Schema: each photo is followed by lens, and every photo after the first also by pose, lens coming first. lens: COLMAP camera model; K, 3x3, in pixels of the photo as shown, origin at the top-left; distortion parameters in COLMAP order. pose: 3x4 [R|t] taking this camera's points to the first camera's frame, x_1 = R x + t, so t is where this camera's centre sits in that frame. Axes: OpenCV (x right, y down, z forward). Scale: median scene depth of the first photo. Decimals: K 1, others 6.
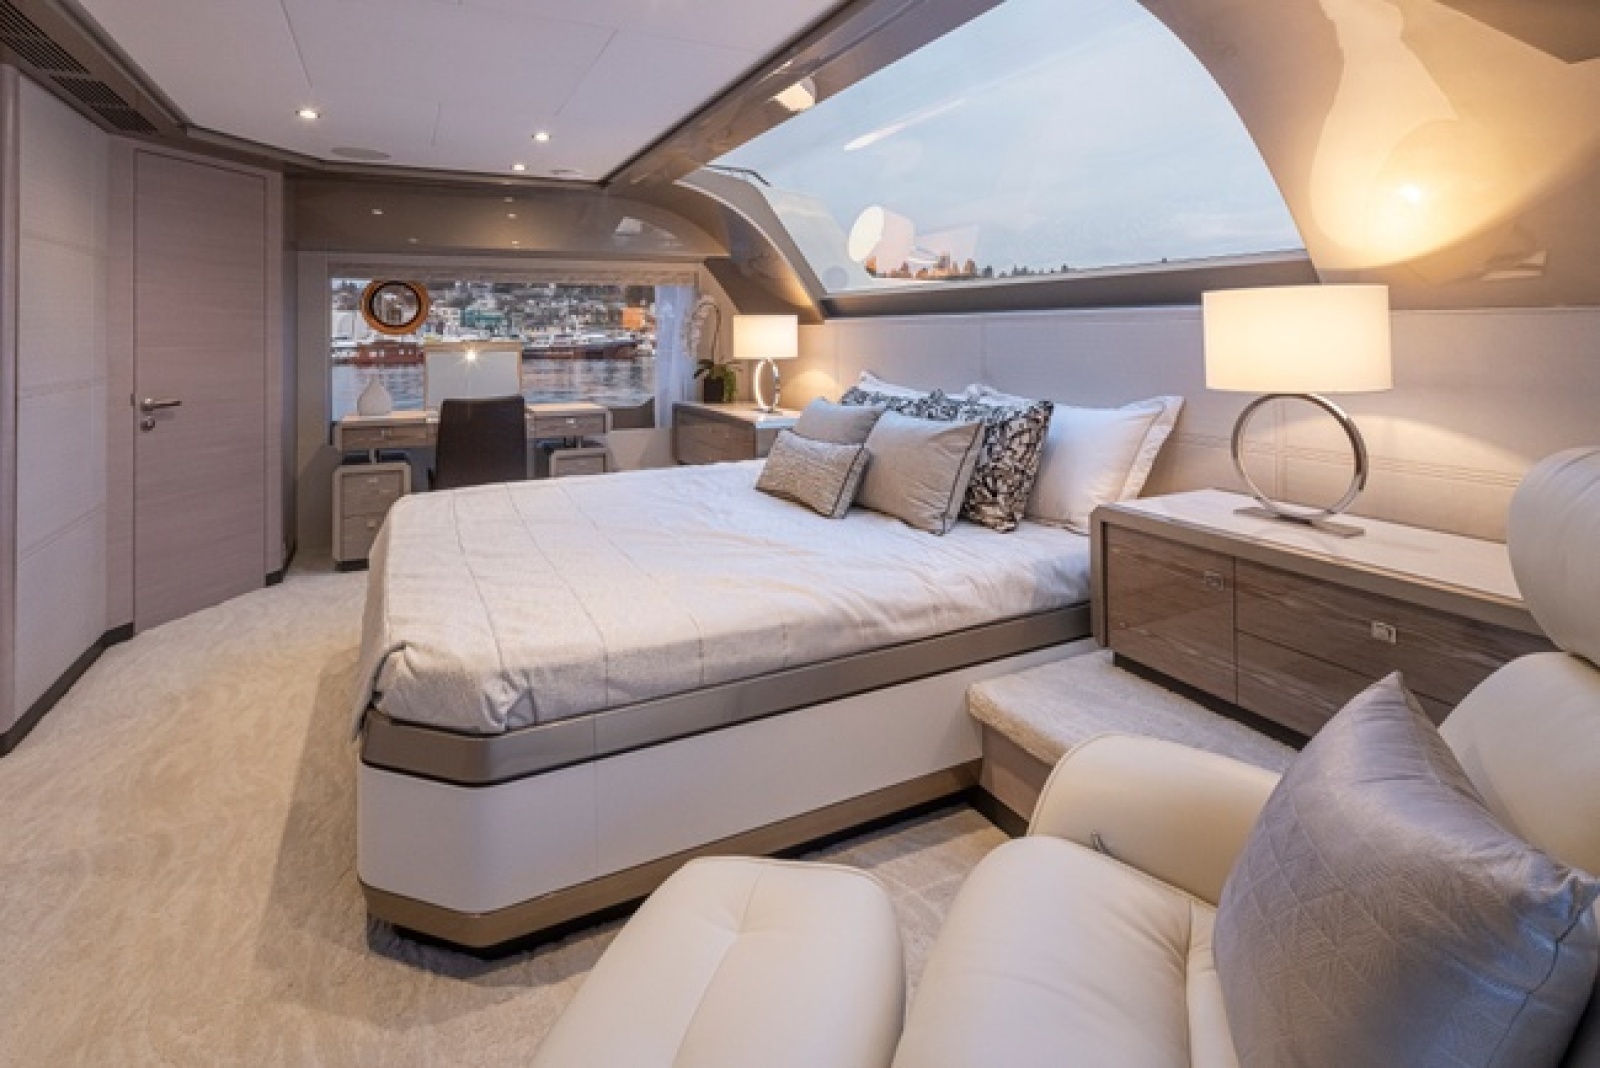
lens RADIAL K [[802.3, 0, 839.5], [0, 802.3, 488.7], [0, 0, 1]] dist [0.001261, -0.001062]
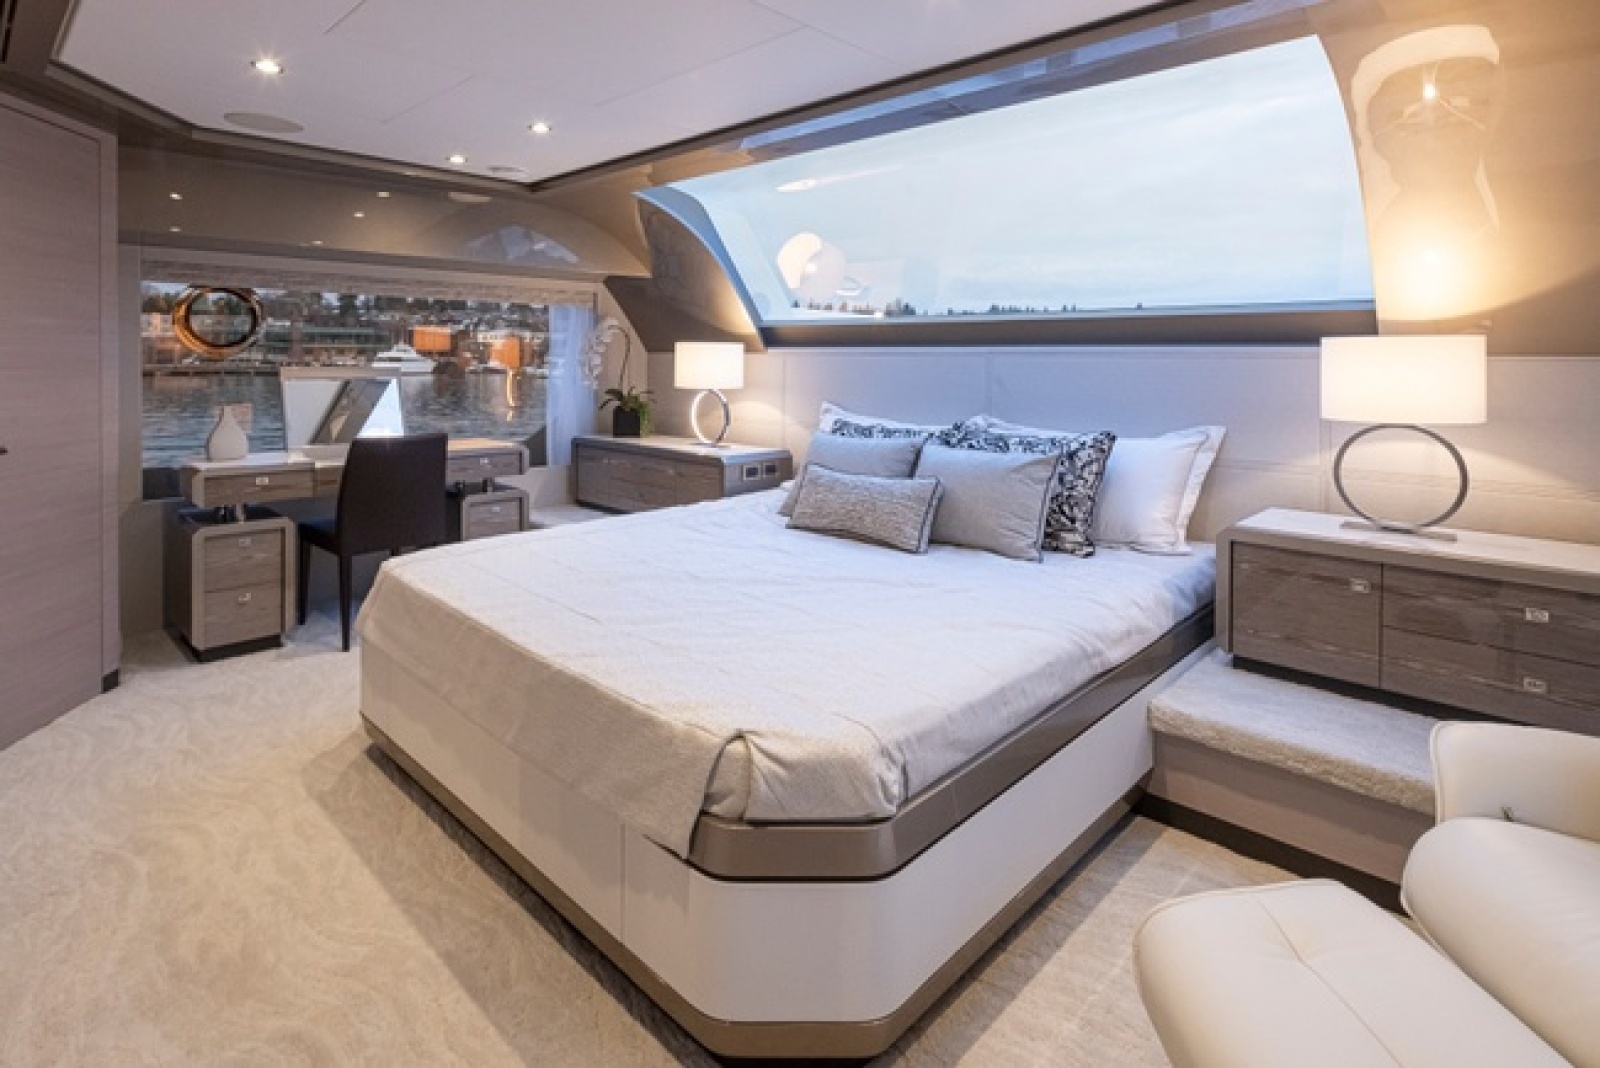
lens RADIAL K [[802.3, 0, 783.3], [0, 802.3, 537.3], [0, 0, 1]] dist [0.001261, -0.001062]
pose [[0.943258, -0.056908, 0.327148, -0.488400], [0.047963, 0.998223, 0.035352, -0.026244], [-0.328578, -0.017655, 0.944312, 0.119361]]
